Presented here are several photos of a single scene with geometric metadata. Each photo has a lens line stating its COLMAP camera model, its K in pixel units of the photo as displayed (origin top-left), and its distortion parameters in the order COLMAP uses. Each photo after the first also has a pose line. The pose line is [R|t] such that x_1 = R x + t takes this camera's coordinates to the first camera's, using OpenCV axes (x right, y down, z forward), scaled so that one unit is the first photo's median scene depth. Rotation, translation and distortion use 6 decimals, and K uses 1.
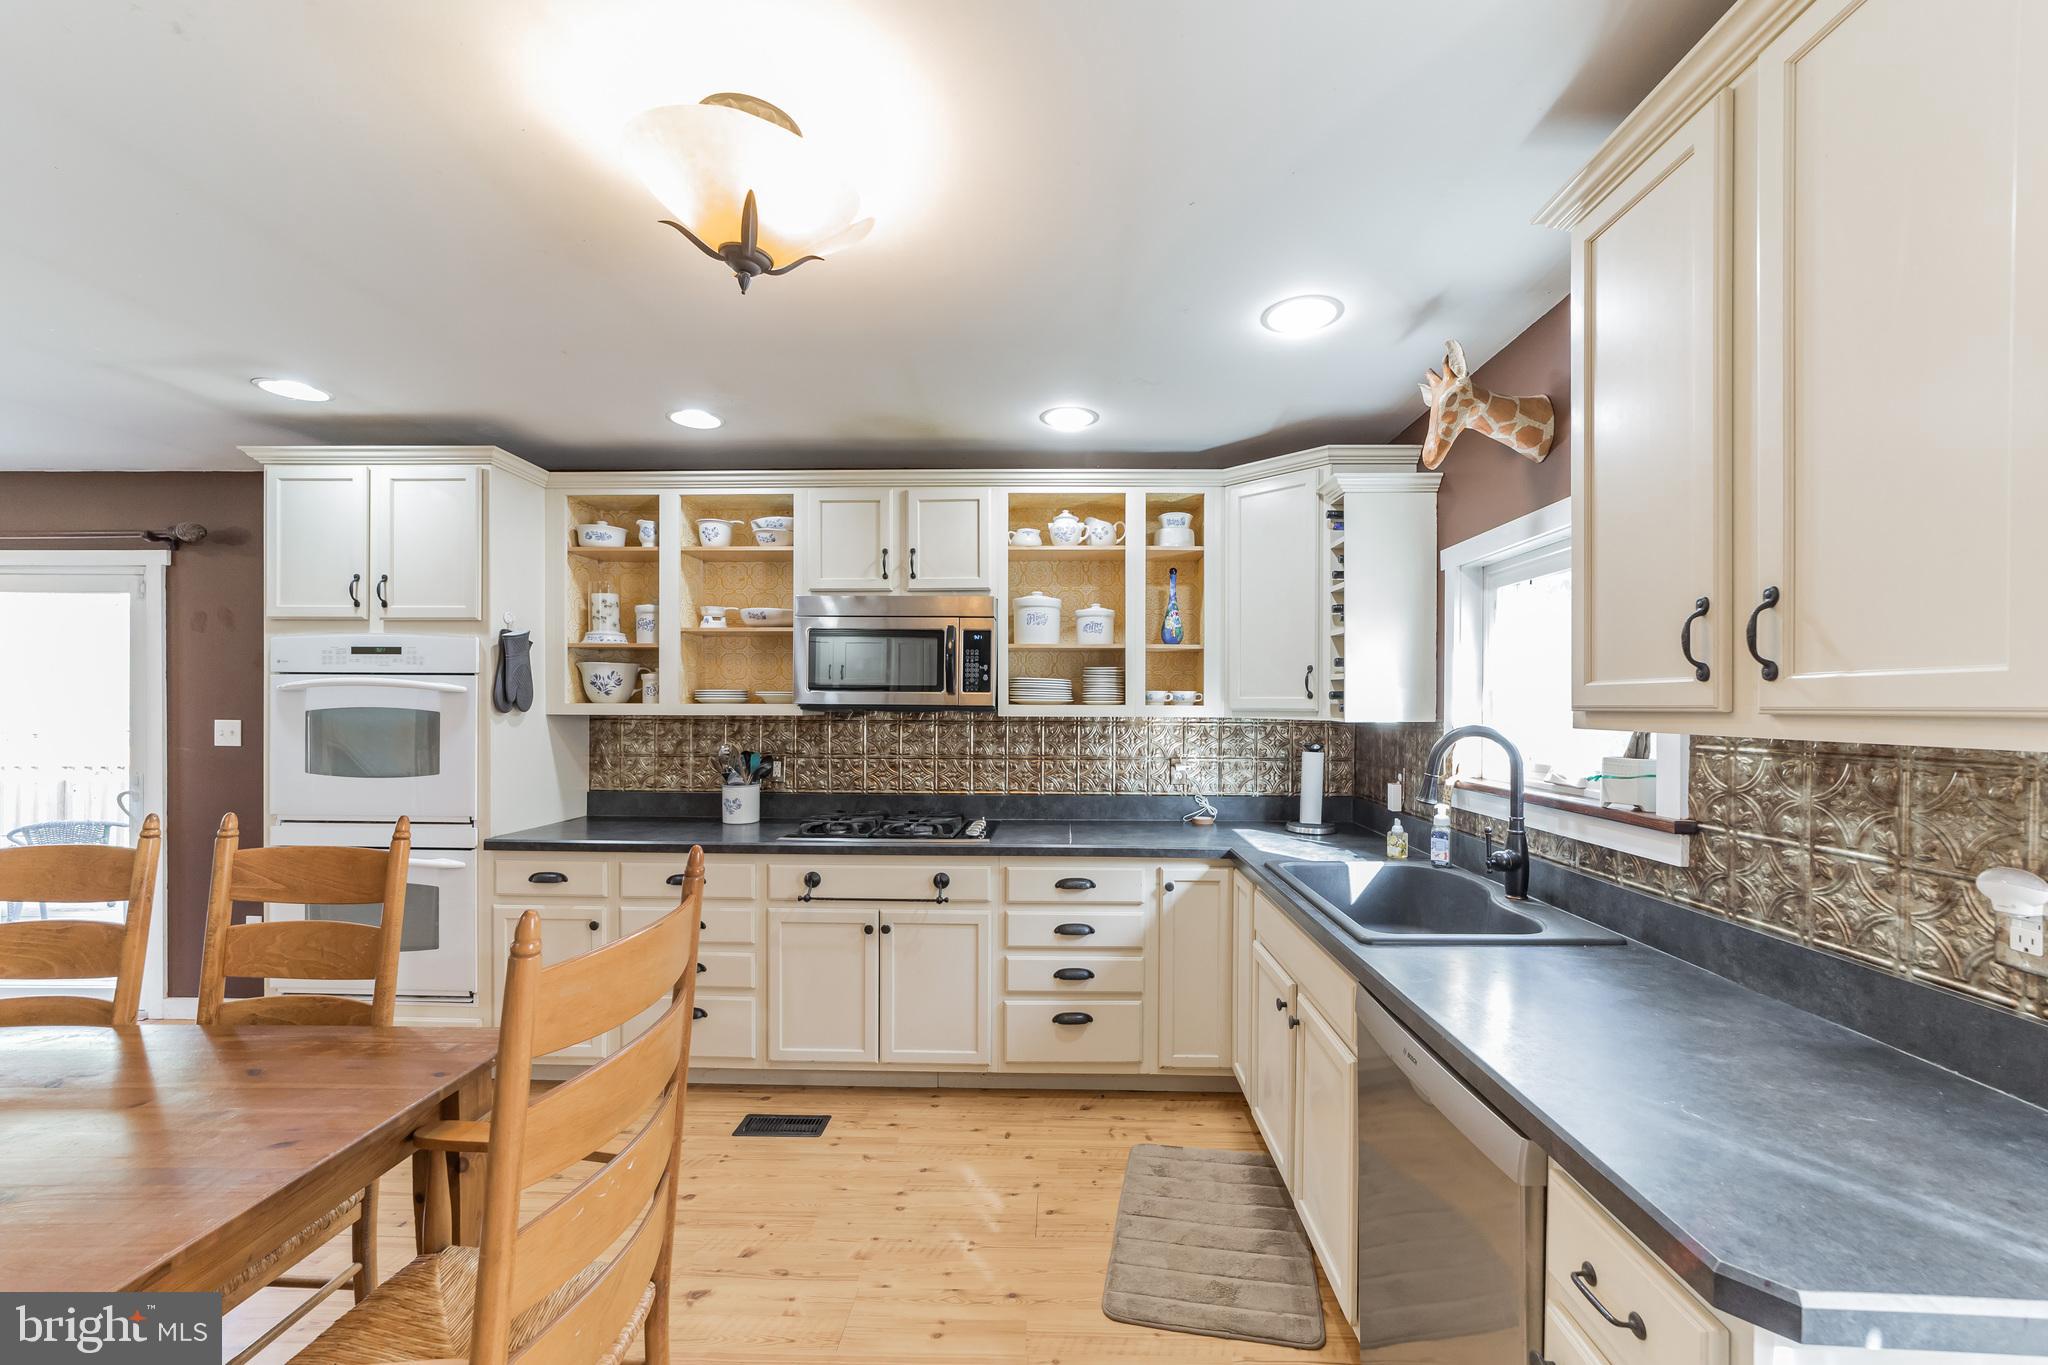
lens RADIAL K [[813.7, 0, 1065.9], [0, 813.7, 714.6], [0, 0, 1]] dist [-0.002030, 0.001782]
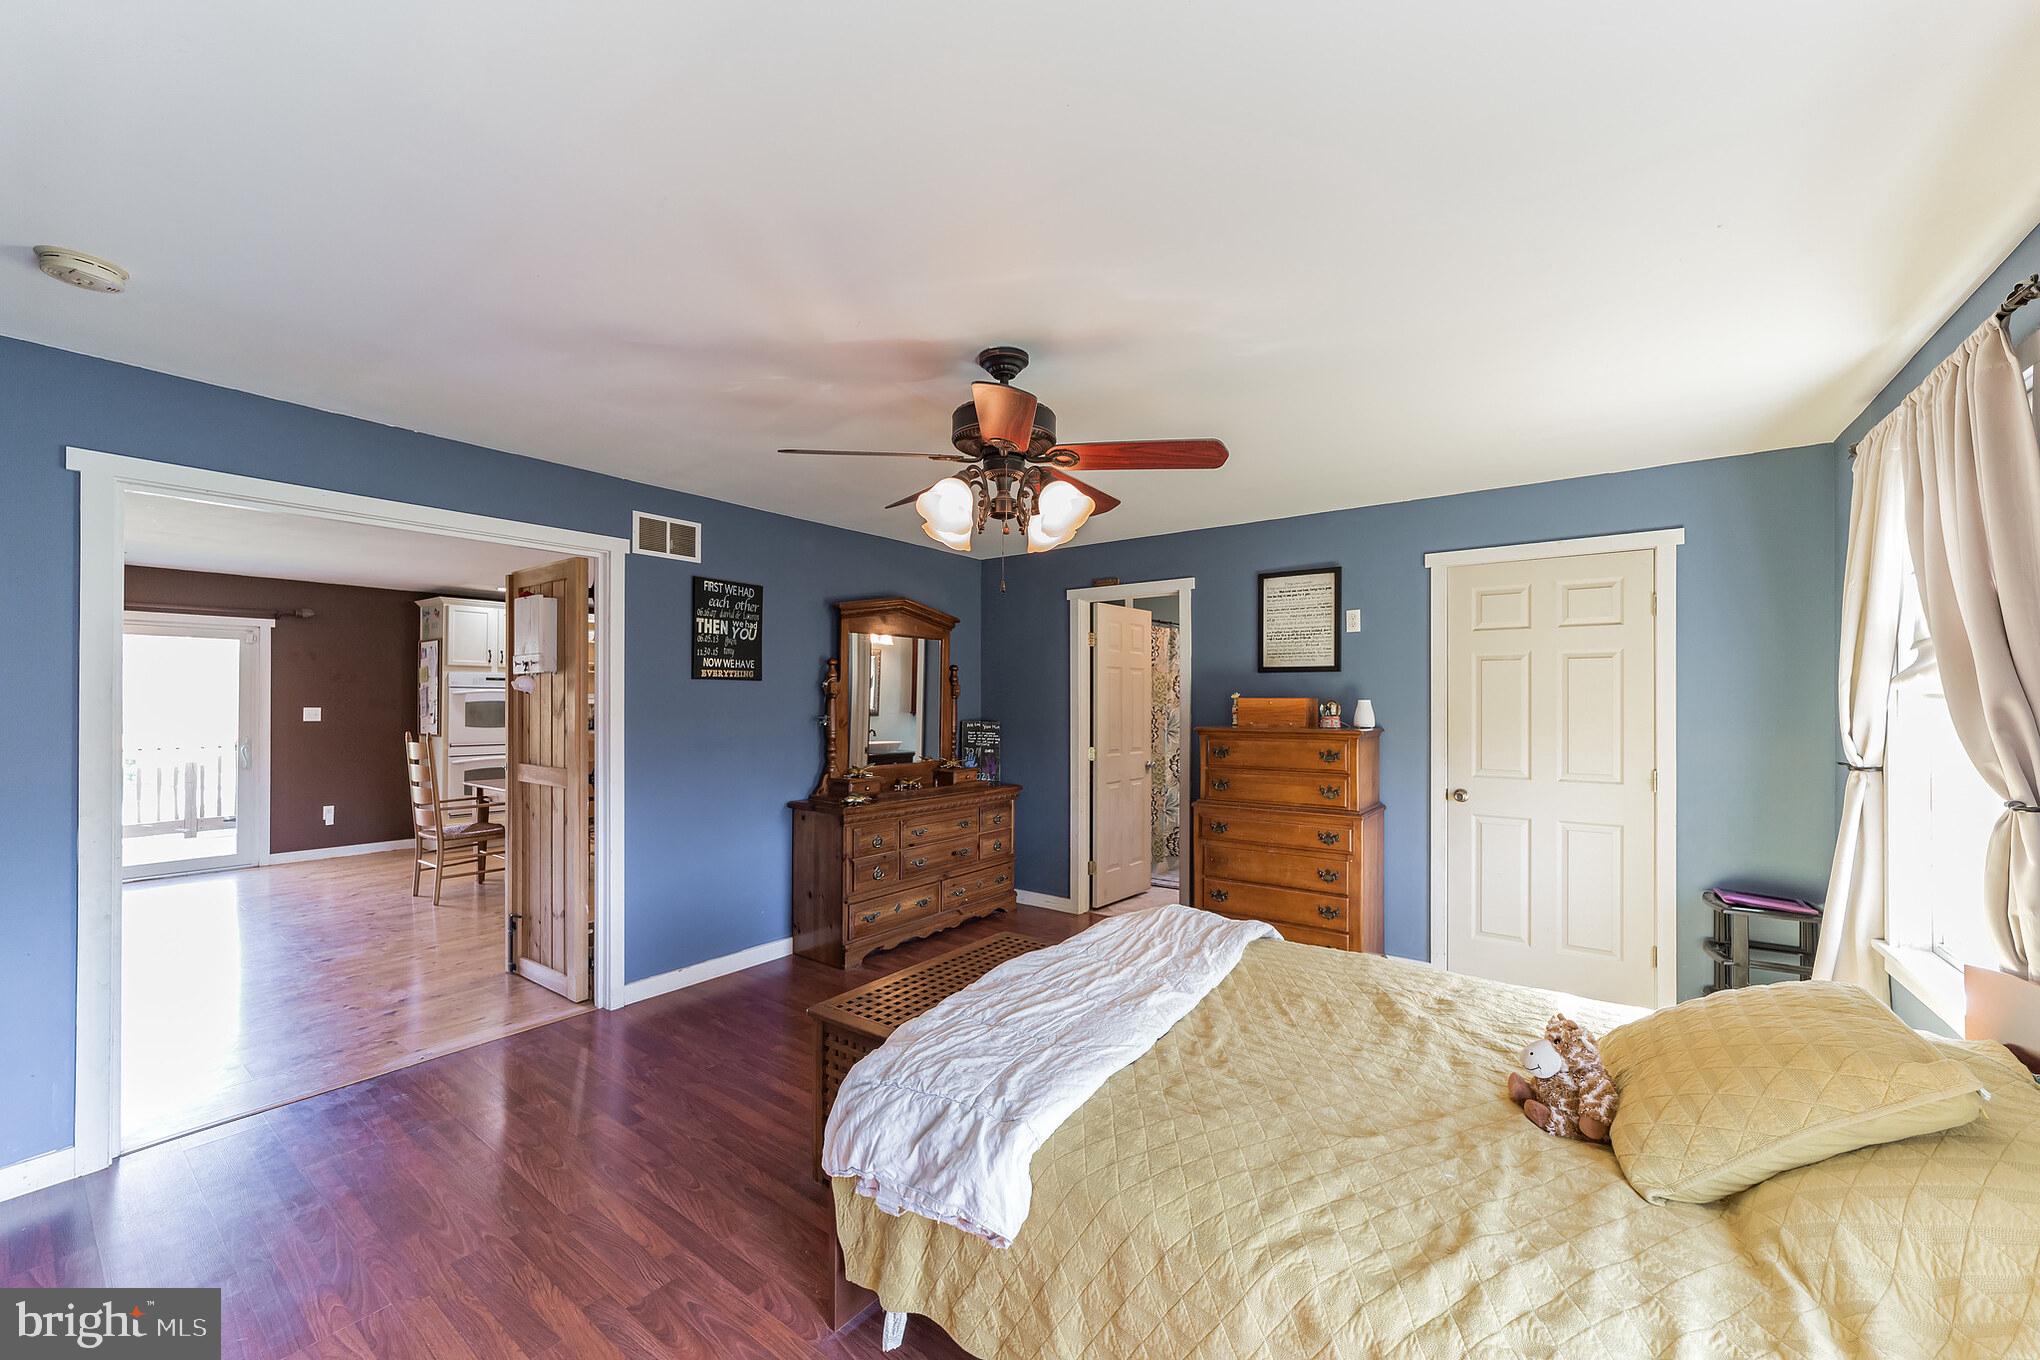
lens RADIAL K [[798.2, 0, 1008.0], [0, 798.2, 697.9], [0, 0, 1]] dist [0.000212, 0.002166]
pose [[0.600650, 0.003361, 0.799505, -1.899950], [0.009623, 0.999888, -0.011433, 0.025944], [-0.799454, 0.014561, 0.600551, -1.825025]]
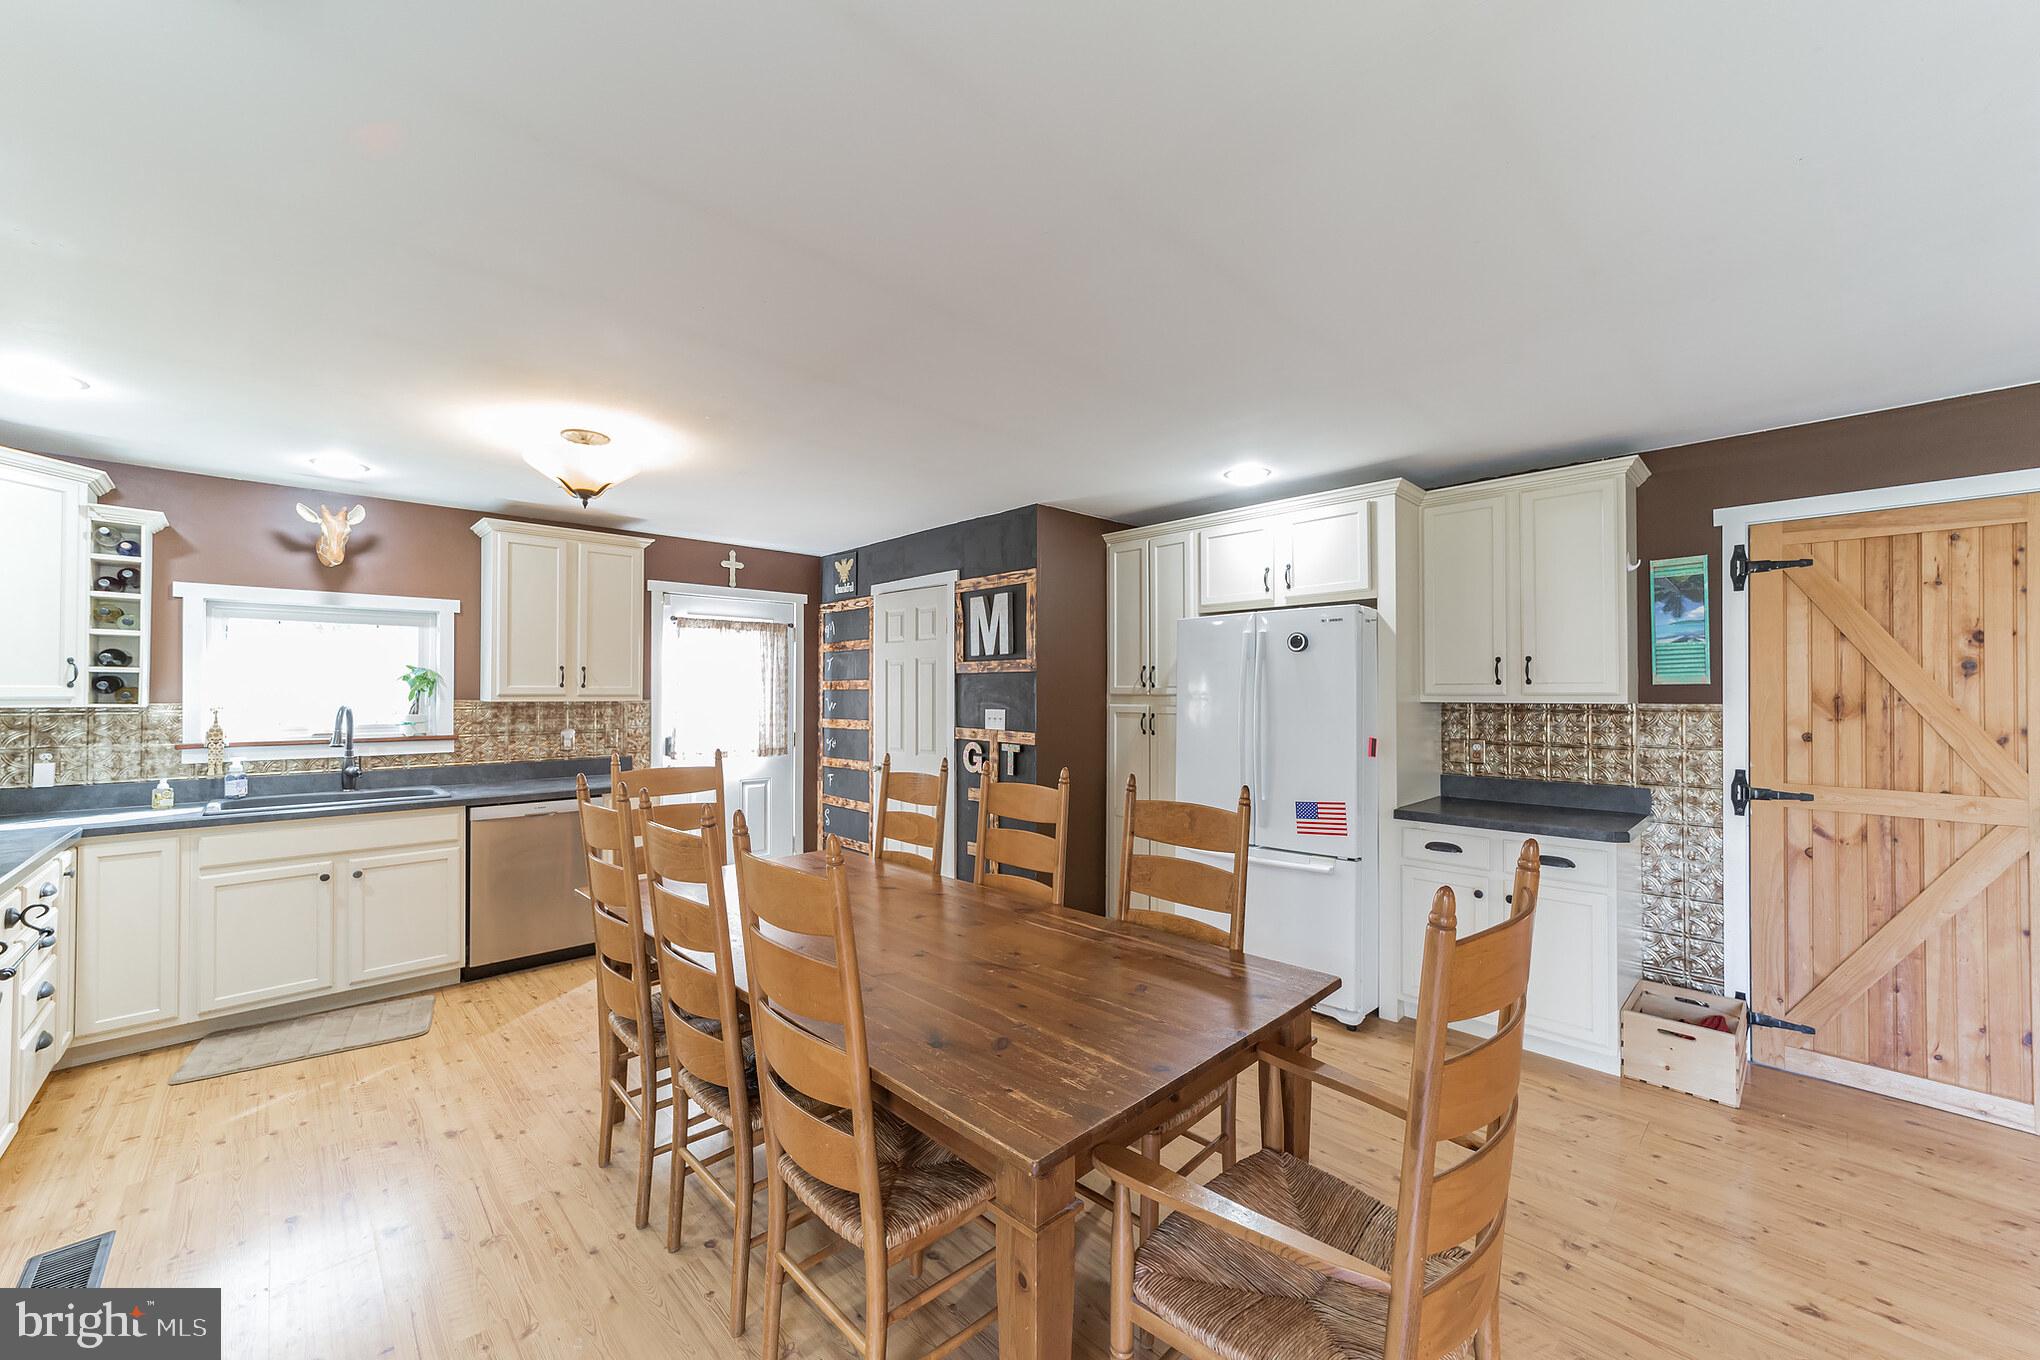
lens RADIAL K [[798.2, 0, 1014.7], [0, 798.2, 685.6], [0, 0, 1]] dist [0.000212, 0.002166]
pose [[-0.696559, 0.001564, 0.717498, -1.385220], [0.004743, 0.999986, 0.002425, -0.018330], [-0.717484, 0.005093, -0.696556, 0.842691]]
